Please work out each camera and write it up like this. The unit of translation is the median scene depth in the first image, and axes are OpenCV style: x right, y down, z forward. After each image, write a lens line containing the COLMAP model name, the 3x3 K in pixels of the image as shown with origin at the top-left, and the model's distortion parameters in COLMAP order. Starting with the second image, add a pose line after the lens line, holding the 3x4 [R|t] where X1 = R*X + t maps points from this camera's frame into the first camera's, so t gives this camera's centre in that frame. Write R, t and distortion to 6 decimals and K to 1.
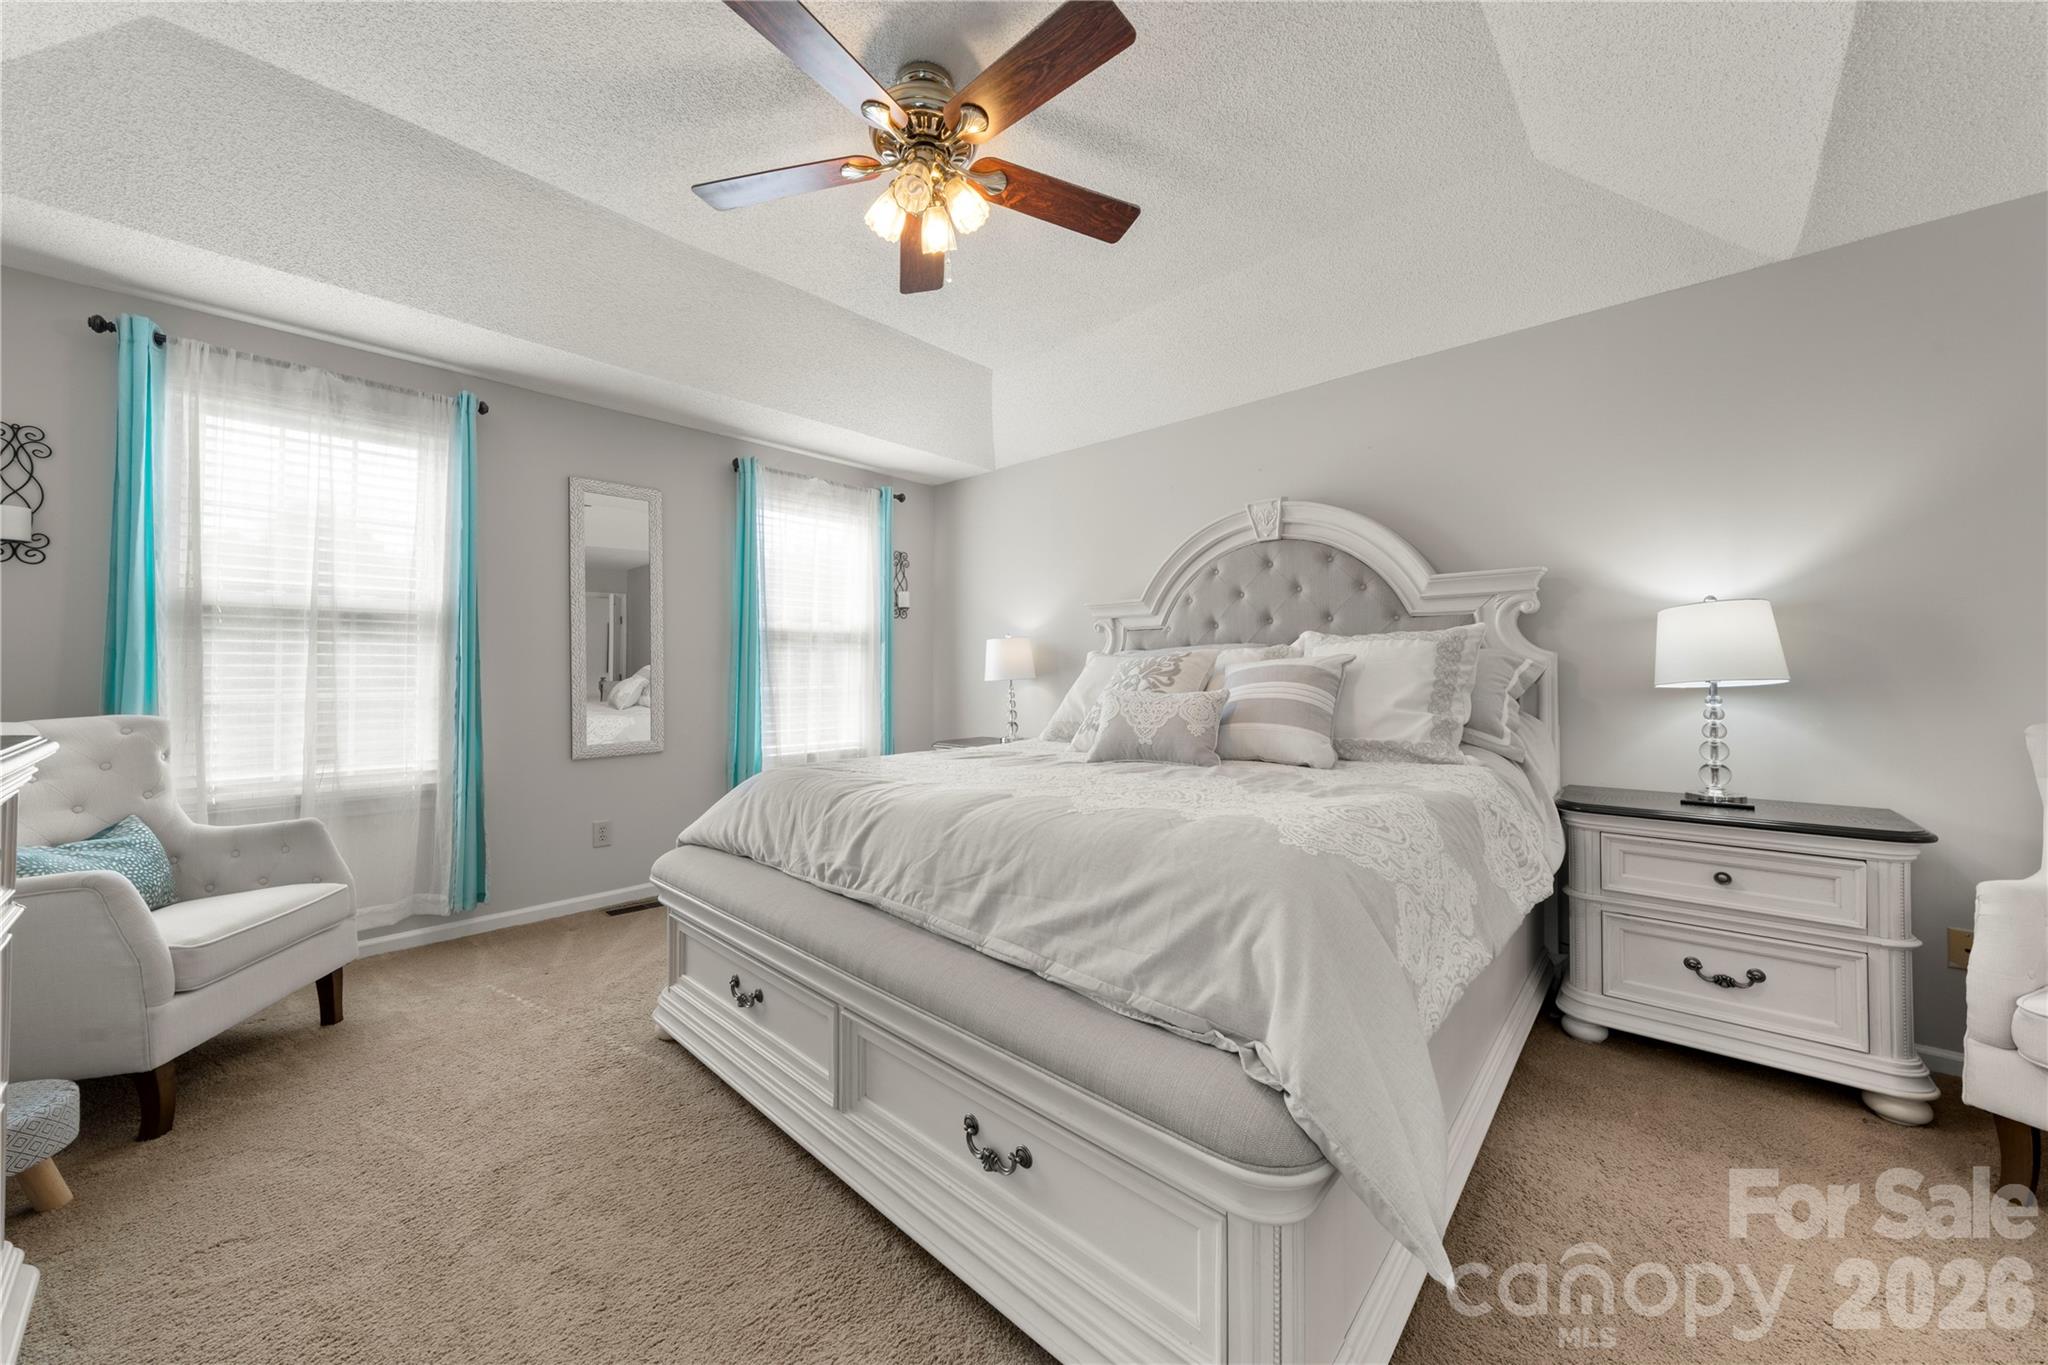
lens RADIAL K [[746.2, 0, 1025.7], [0, 746.2, 687.9], [0, 0, 1]] dist [-0.001774, -0.000098]
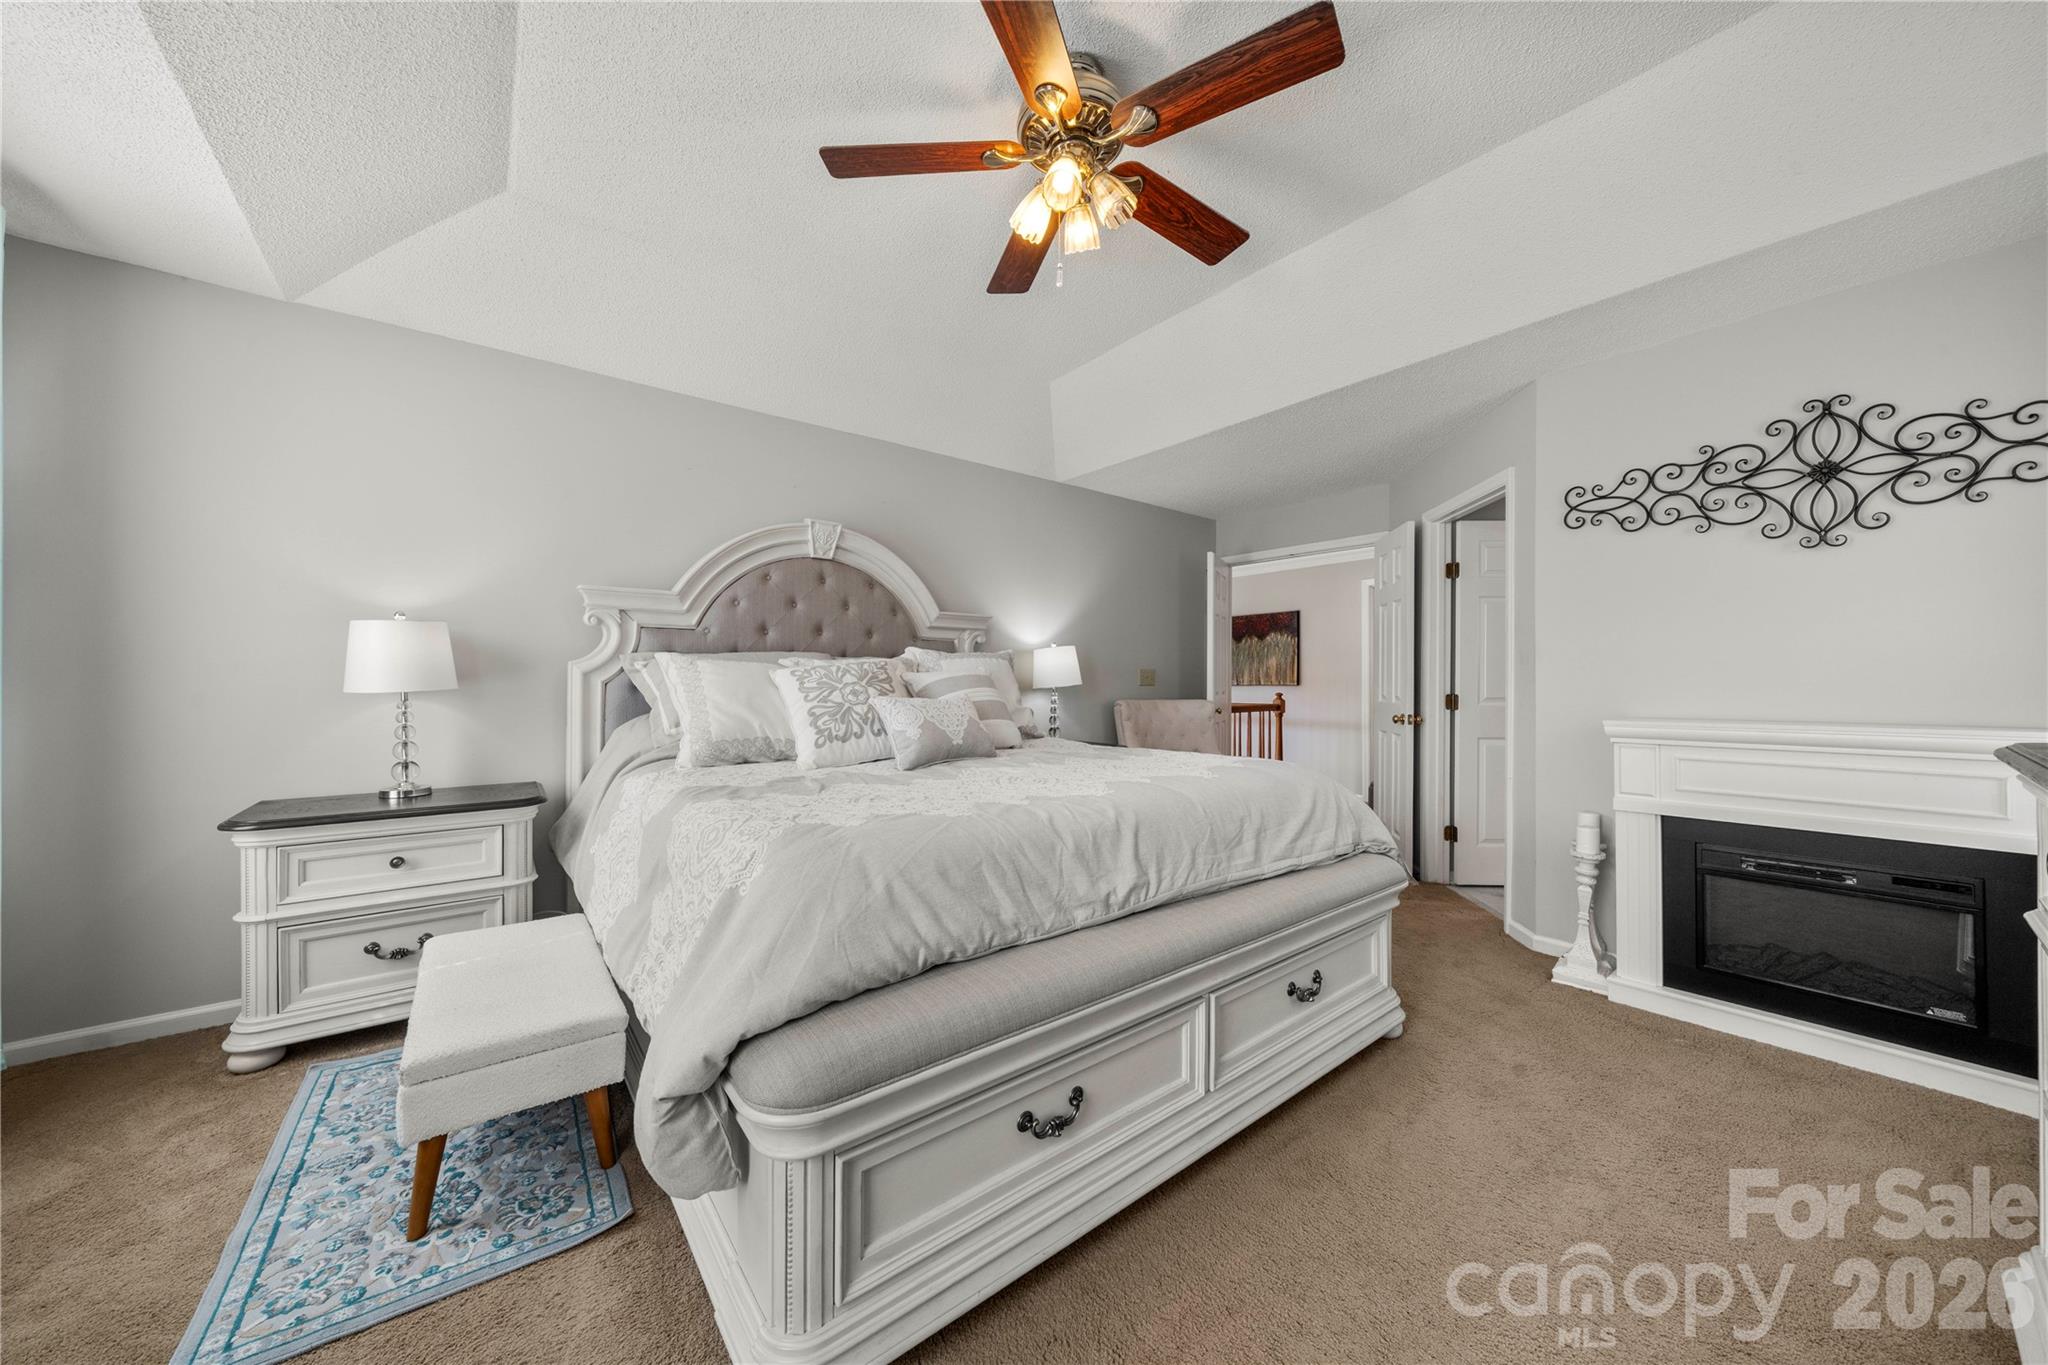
lens RADIAL K [[708.6, 0, 1024.0], [0, 708.6, 682.5], [0, 0, 1]] dist [-0.000404, -0.000018]
pose [[0.145054, -0.001257, 0.989423, -0.665243], [0.015207, 0.999884, -0.000959, -0.011331], [-0.989307, 0.015186, 0.145057, 0.568639]]
